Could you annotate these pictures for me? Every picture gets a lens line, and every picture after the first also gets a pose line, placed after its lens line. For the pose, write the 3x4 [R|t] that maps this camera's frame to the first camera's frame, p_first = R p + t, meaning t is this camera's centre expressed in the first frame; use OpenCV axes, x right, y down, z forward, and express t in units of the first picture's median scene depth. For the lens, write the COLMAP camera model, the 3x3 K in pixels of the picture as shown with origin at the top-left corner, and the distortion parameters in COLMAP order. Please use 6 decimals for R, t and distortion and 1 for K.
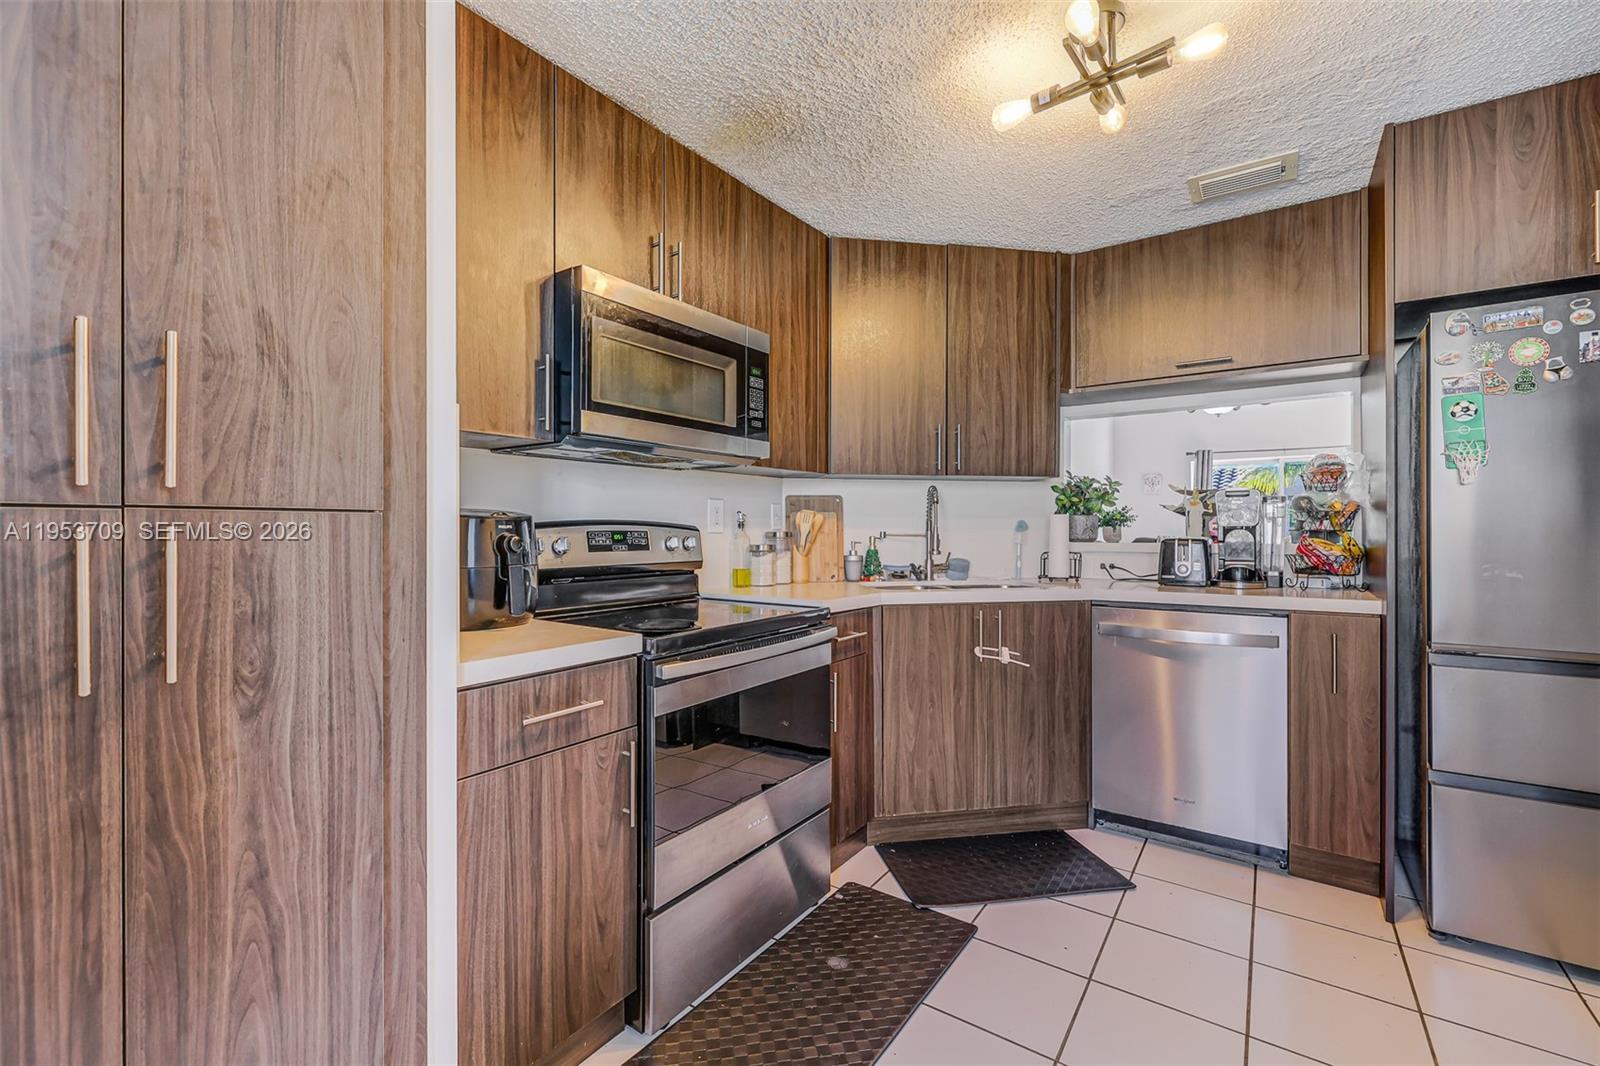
lens RADIAL K [[680.0, 0, 811.8], [0, 680.0, 524.8], [0, 0, 1]] dist [0.002782, -0.000044]
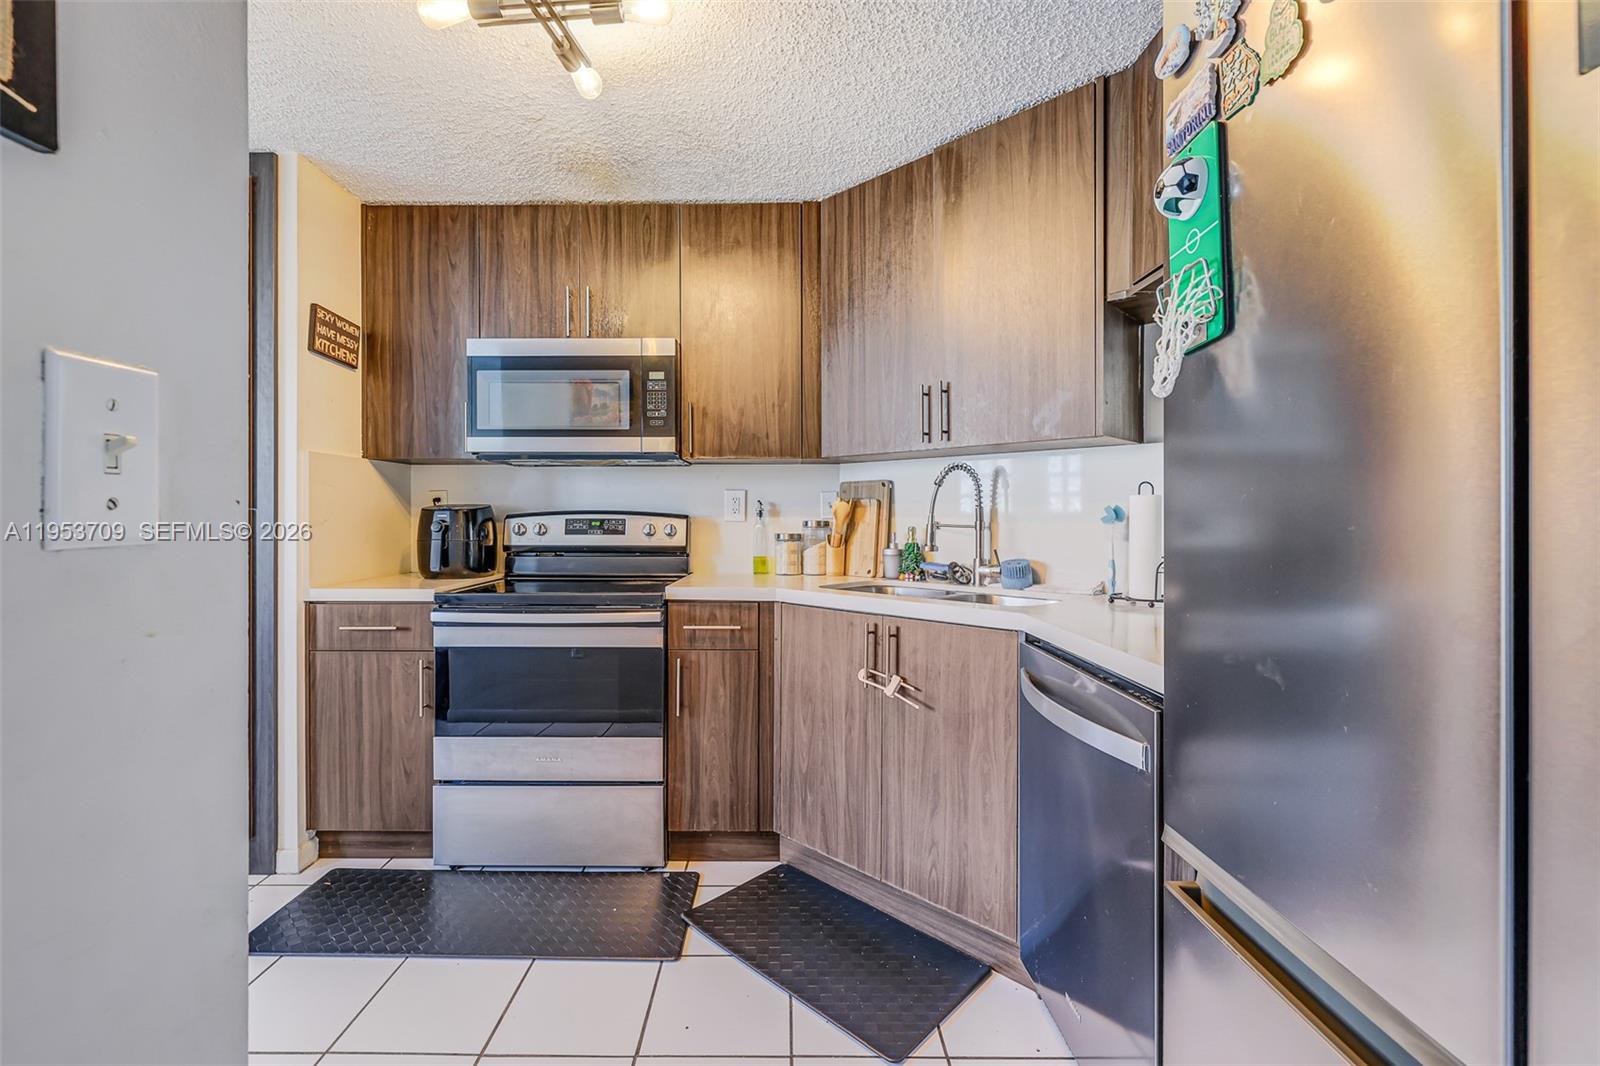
lens RADIAL K [[675.9, 0, 780.3], [0, 675.9, 518.4], [0, 0, 1]] dist [-0.000471, 0.000097]
pose [[0.575559, 0.003674, -0.817752, 0.974367], [0.000418, 0.999988, 0.004787, 0.001996], [0.817760, -0.003097, 0.575551, 0.552551]]
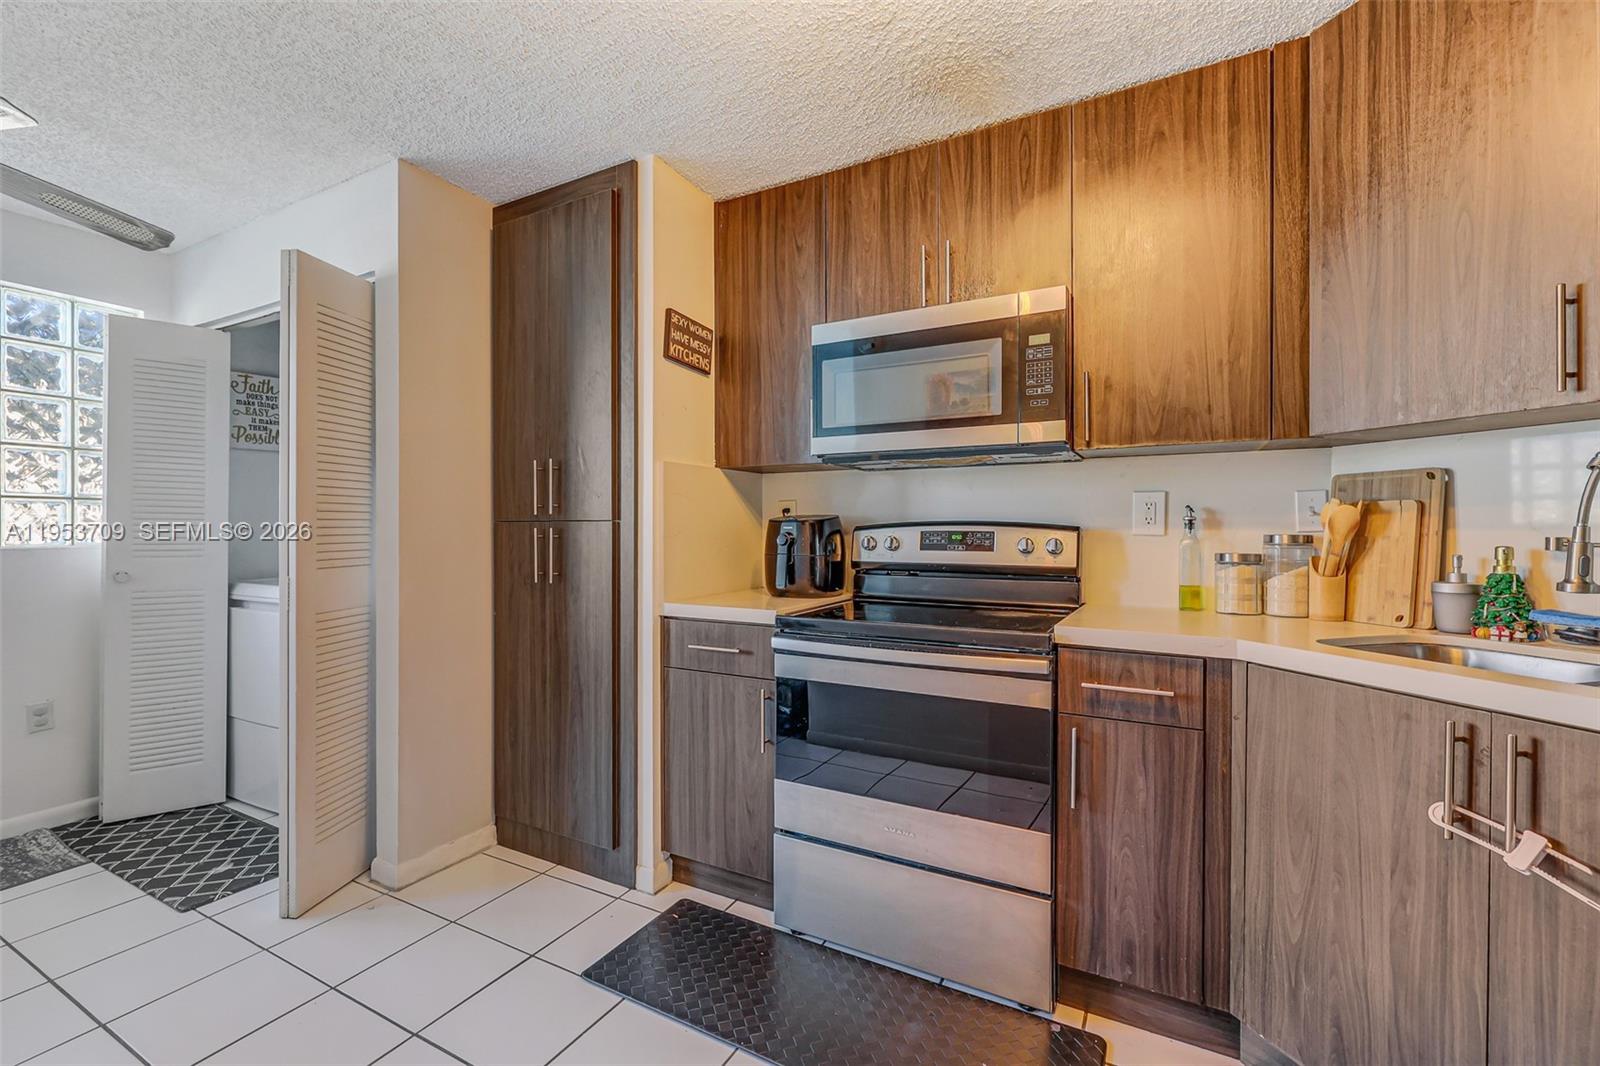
lens RADIAL K [[689.1, 0, 784.9], [0, 689.1, 531.1], [0, 0, 1]] dist [-0.000369, 0.000110]
pose [[0.108767, 0.004784, -0.994056, 0.749257], [0.001054, 0.999987, 0.004927, 0.002989], [0.994067, -0.001584, 0.108761, 0.625899]]
